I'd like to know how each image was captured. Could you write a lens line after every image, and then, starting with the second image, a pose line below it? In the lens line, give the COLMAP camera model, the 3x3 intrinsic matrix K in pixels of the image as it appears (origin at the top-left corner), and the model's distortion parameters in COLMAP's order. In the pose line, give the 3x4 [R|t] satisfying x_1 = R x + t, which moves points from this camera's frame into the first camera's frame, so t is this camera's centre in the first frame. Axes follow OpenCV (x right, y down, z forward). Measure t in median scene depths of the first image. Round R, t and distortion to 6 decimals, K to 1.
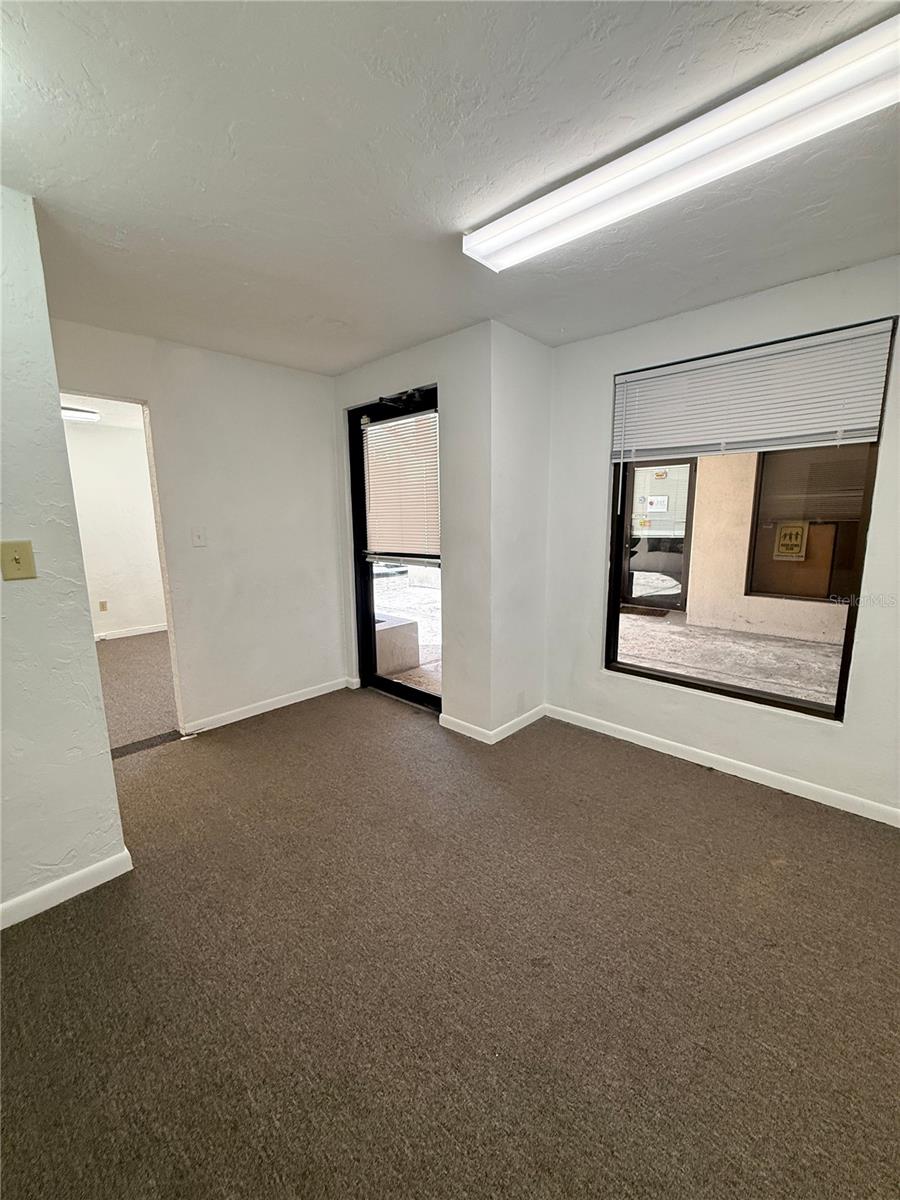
lens RADIAL K [[482.0, 0, 451.2], [0, 482.0, 598.3], [0, 0, 1]] dist [0.001721, -0.000034]
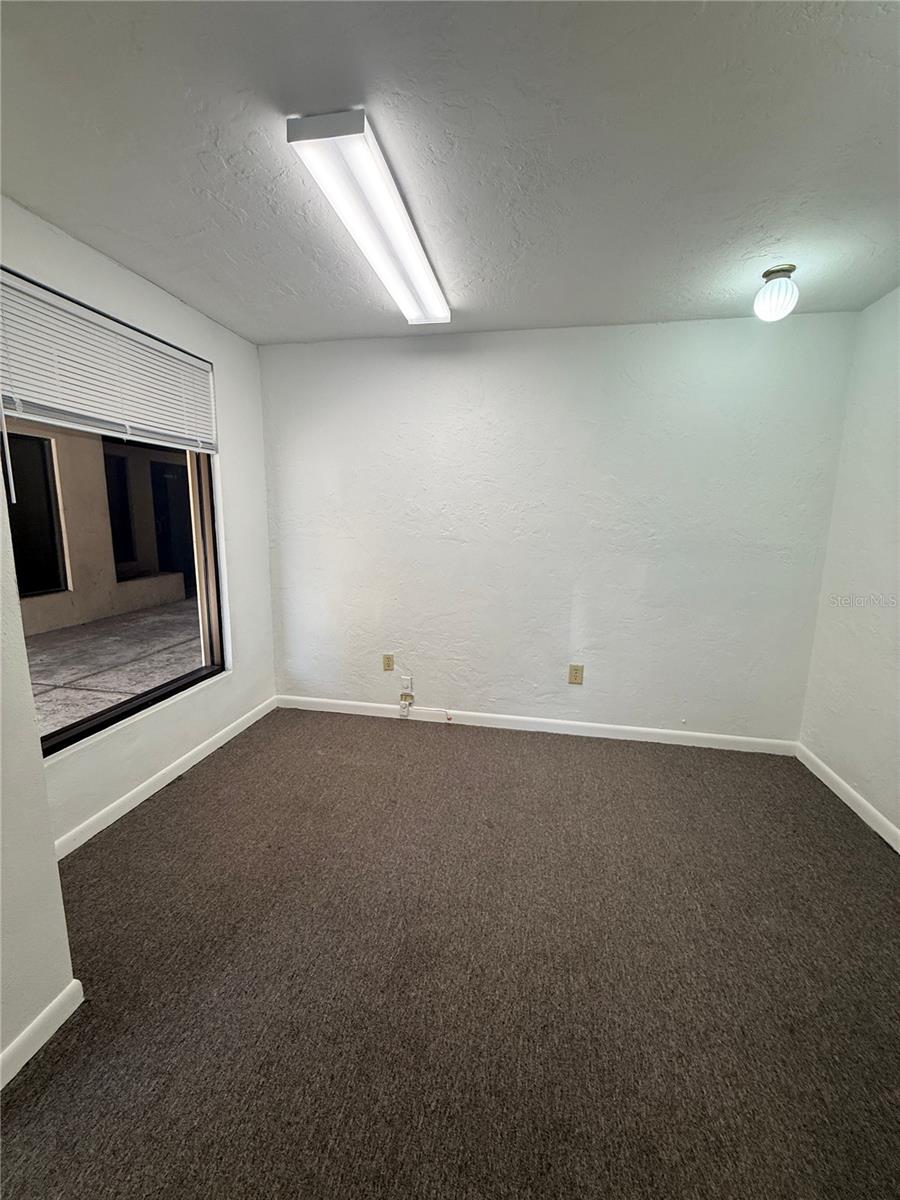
lens RADIAL K [[482.0, 0, 453.5], [0, 482.0, 596.8], [0, 0, 1]] dist [0.001721, -0.000034]
pose [[-0.538860, -0.137604, 0.831081, -0.421879], [0.138659, 0.958624, 0.248625, -0.126252], [-0.830906, 0.249211, -0.497484, 0.811351]]
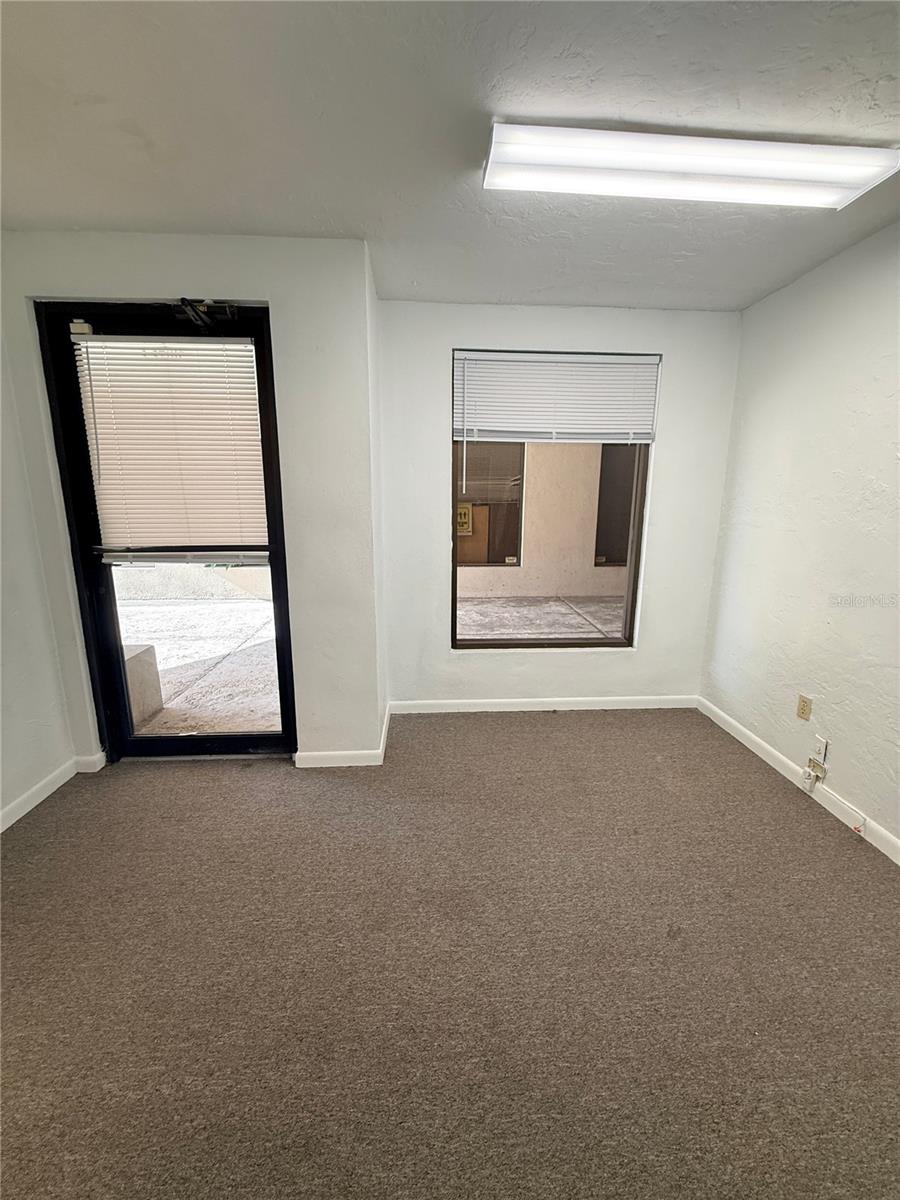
lens RADIAL K [[482.0, 0, 450.7], [0, 482.0, 597.4], [0, 0, 1]] dist [0.001721, -0.000034]
pose [[0.688175, -0.134720, 0.712927, -0.384759], [0.112491, 0.990540, 0.078594, -0.038825], [-0.716771, 0.026111, 0.696820, 0.304624]]
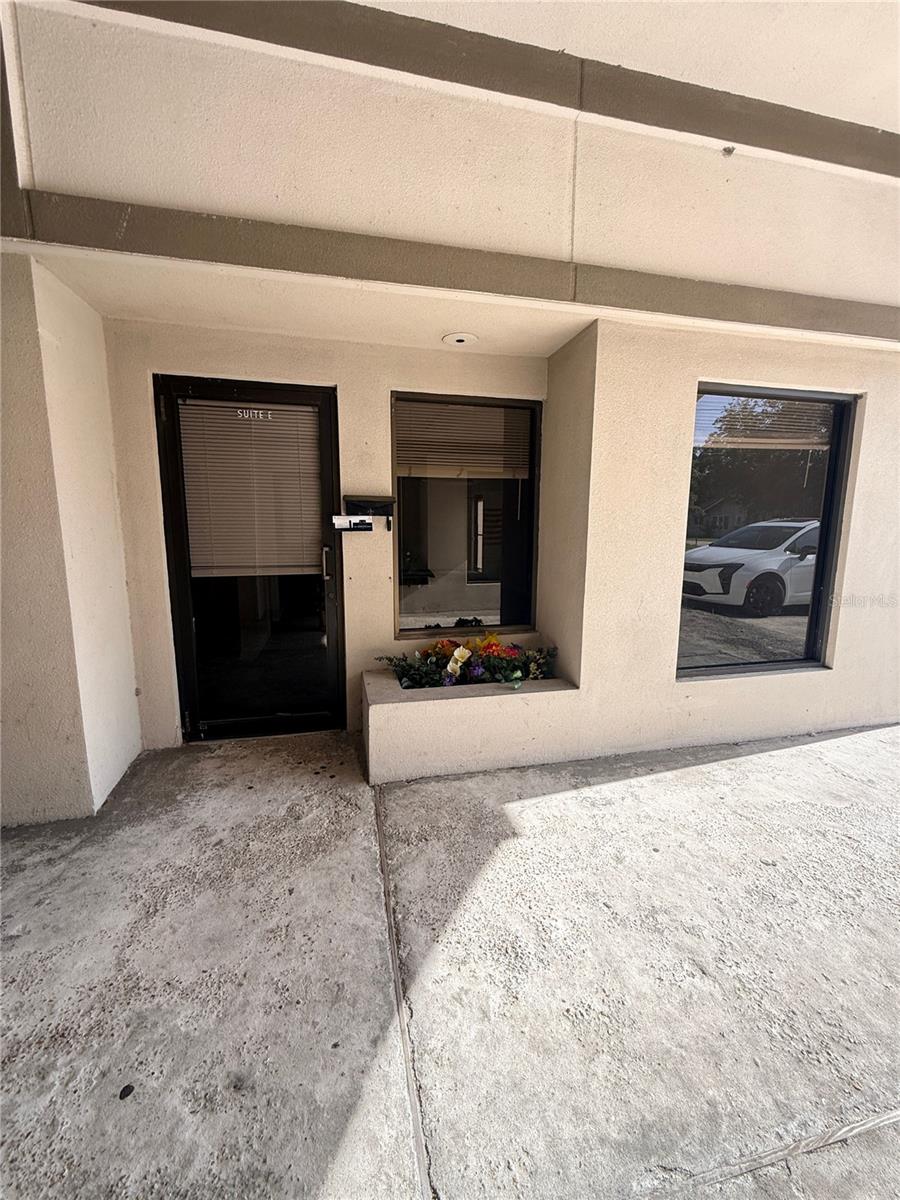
lens RADIAL K [[482.0, 0, 448.7], [0, 482.0, 598.1], [0, 0, 1]] dist [0.001721, -0.000034]
pose [[-0.554919, 0.136823, -0.820576, 0.461556], [-0.140334, 0.956851, 0.254447, -0.329849], [0.819983, 0.256352, -0.511774, 1.937220]]
